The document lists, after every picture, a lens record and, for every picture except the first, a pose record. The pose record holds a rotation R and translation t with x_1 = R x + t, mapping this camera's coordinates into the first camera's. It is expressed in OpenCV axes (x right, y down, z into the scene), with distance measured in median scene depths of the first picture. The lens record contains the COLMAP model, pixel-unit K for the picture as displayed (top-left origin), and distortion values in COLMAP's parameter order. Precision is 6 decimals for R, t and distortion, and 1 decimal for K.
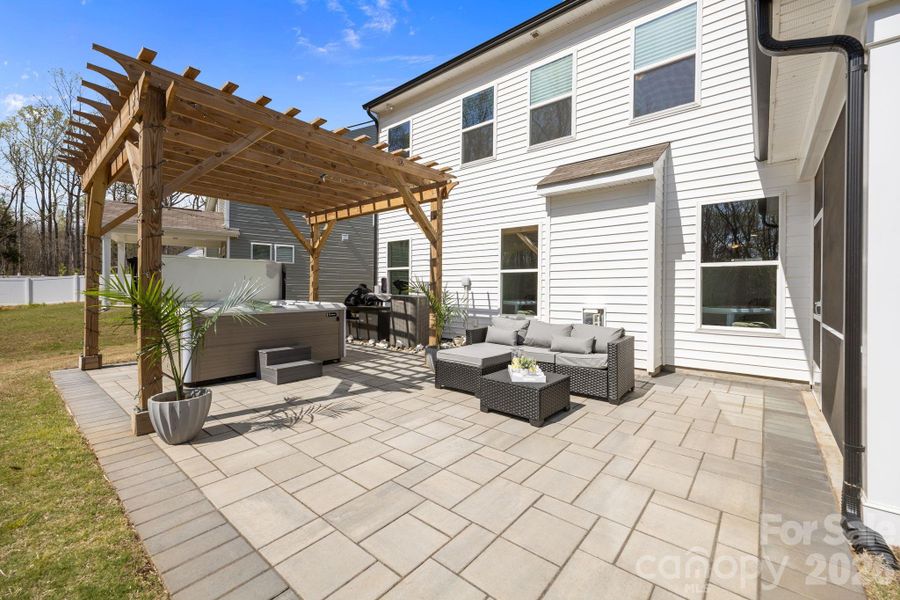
lens RADIAL K [[376.2, 0, 445.8], [0, 376.2, 289.4], [0, 0, 1]] dist [0.000382, -0.000016]
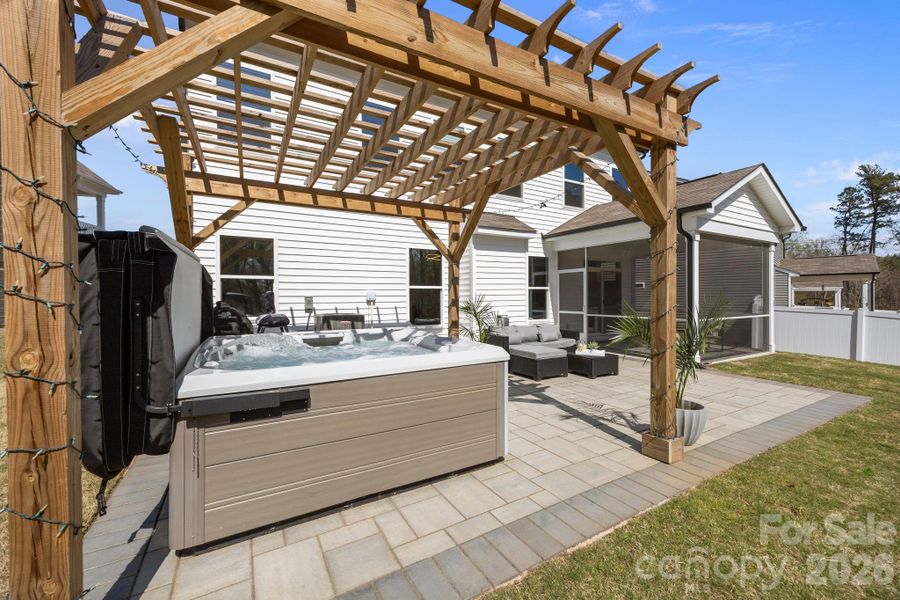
lens RADIAL K [[367.2, 0, 453.2], [0, 367.2, 298.0], [0, 0, 1]] dist [0.002132, 0.000121]
pose [[0.332852, -0.010856, 0.942917, -0.821642], [0.007073, 0.999934, 0.009015, -0.025259], [-0.942953, 0.003669, 0.332907, 0.527409]]
